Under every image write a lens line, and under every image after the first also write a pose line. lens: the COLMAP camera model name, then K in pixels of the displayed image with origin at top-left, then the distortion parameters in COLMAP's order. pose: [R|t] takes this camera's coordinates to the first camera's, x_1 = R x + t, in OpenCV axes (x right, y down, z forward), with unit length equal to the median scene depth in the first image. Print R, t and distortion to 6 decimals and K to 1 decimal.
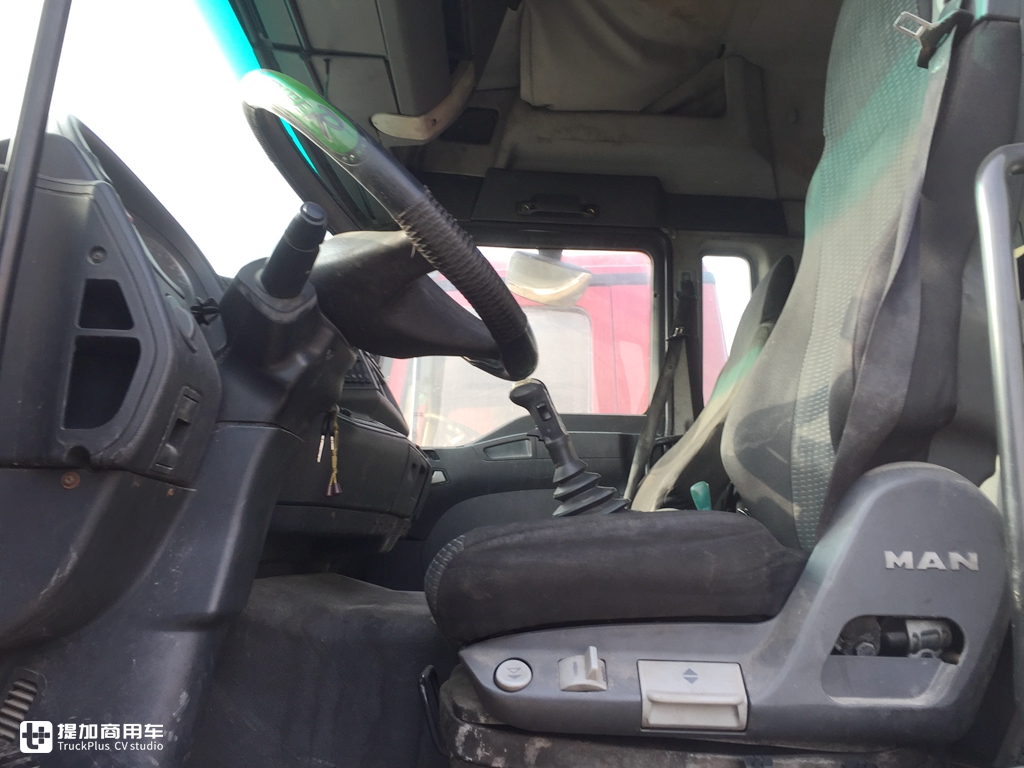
lens RADIAL K [[869.7, 0, 512.0], [0, 869.7, 384.0], [0, 0, 1]] dist [0.098555, -0.146375]
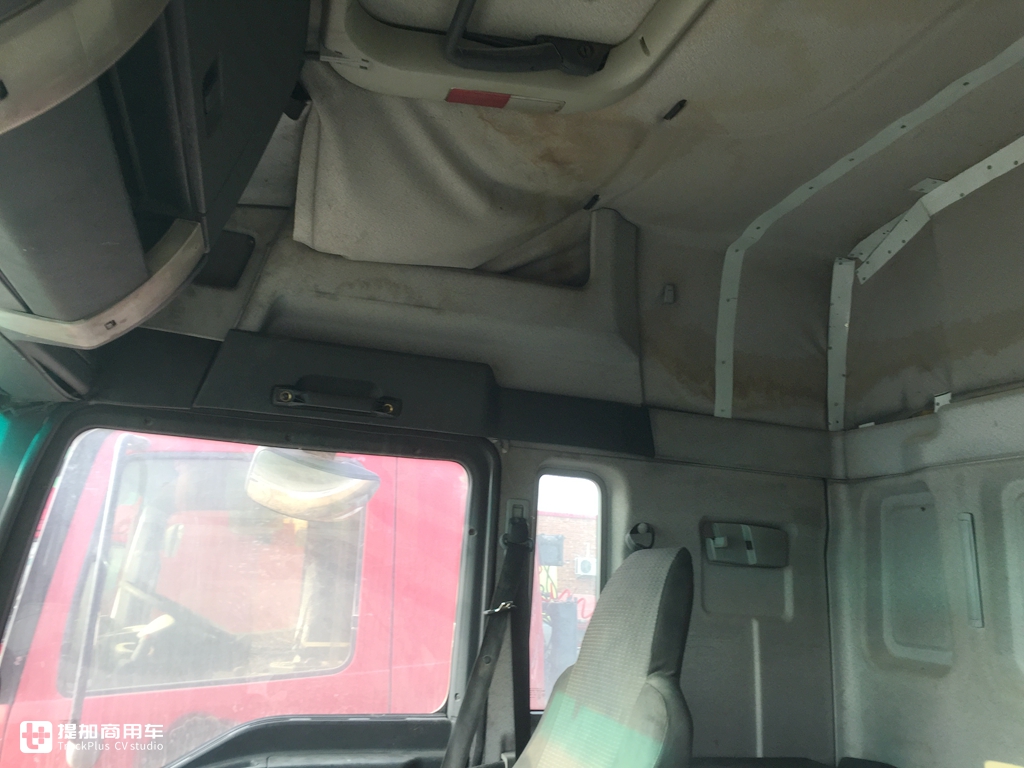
lens RADIAL K [[877.7, 0, 507.7], [0, 877.7, 378.4], [0, 0, 1]] dist [0.089370, -0.123869]
pose [[0.960505, 0.087760, 0.264061, -0.000571], [-0.083348, 0.996130, -0.027887, -0.209861], [-0.265486, 0.004776, 0.964103, 0.338056]]
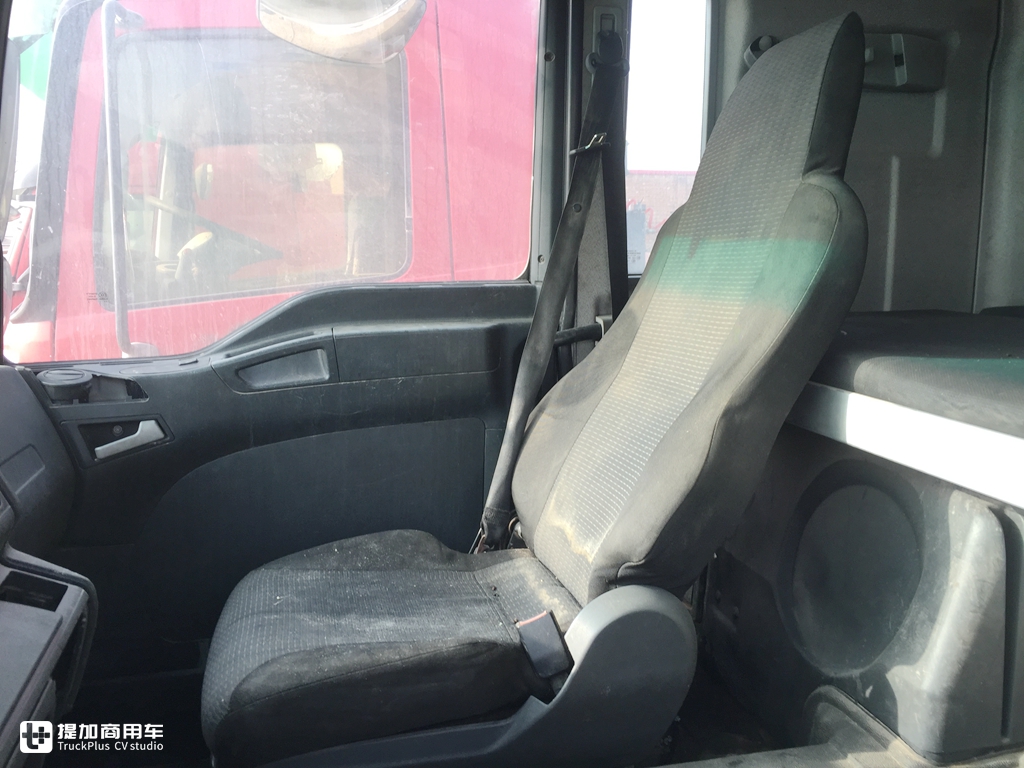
lens RADIAL K [[869.7, 0, 512.0], [0, 869.7, 384.0], [0, 0, 1]] dist [0.098555, -0.146375]
pose [[0.969958, -0.059340, 0.235924, 0.004320], [-0.024455, 0.941098, 0.337248, -0.096802], [-0.242040, -0.332886, 0.911375, 0.460312]]
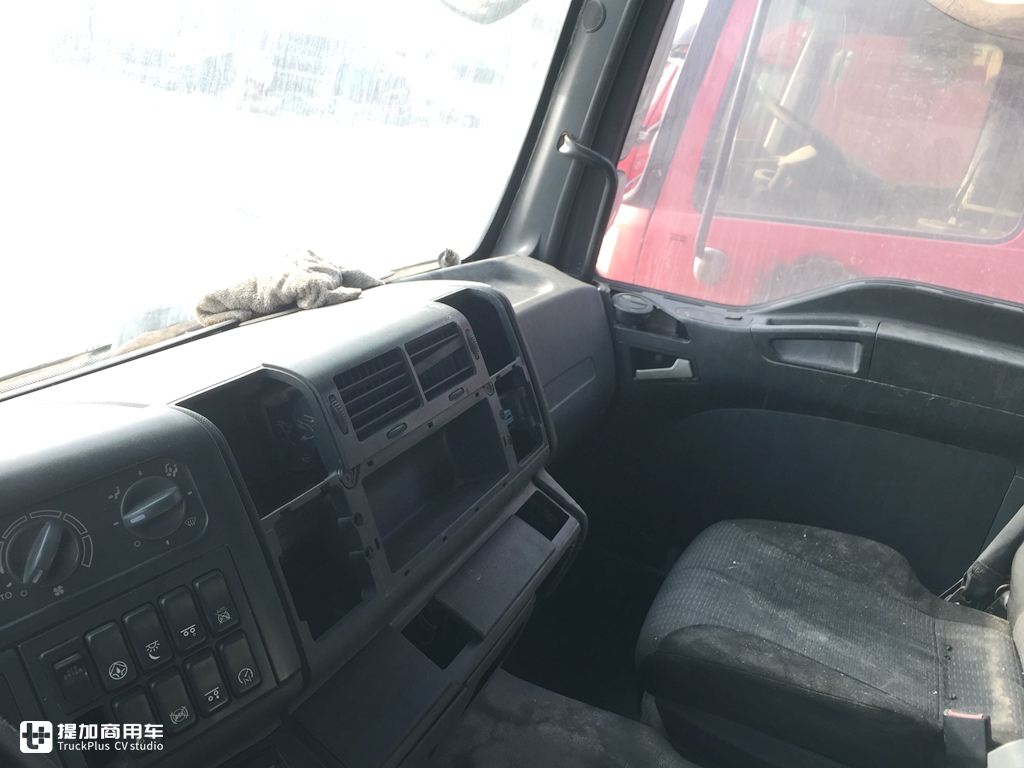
lens RADIAL K [[869.7, 0, 512.0], [0, 869.7, 384.0], [0, 0, 1]] dist [0.098555, -0.146375]
pose [[0.902276, 0.262261, -0.342224, 0.017740], [-0.056362, 0.858663, 0.509431, -0.172031], [0.427460, -0.440359, 0.789533, 0.461715]]
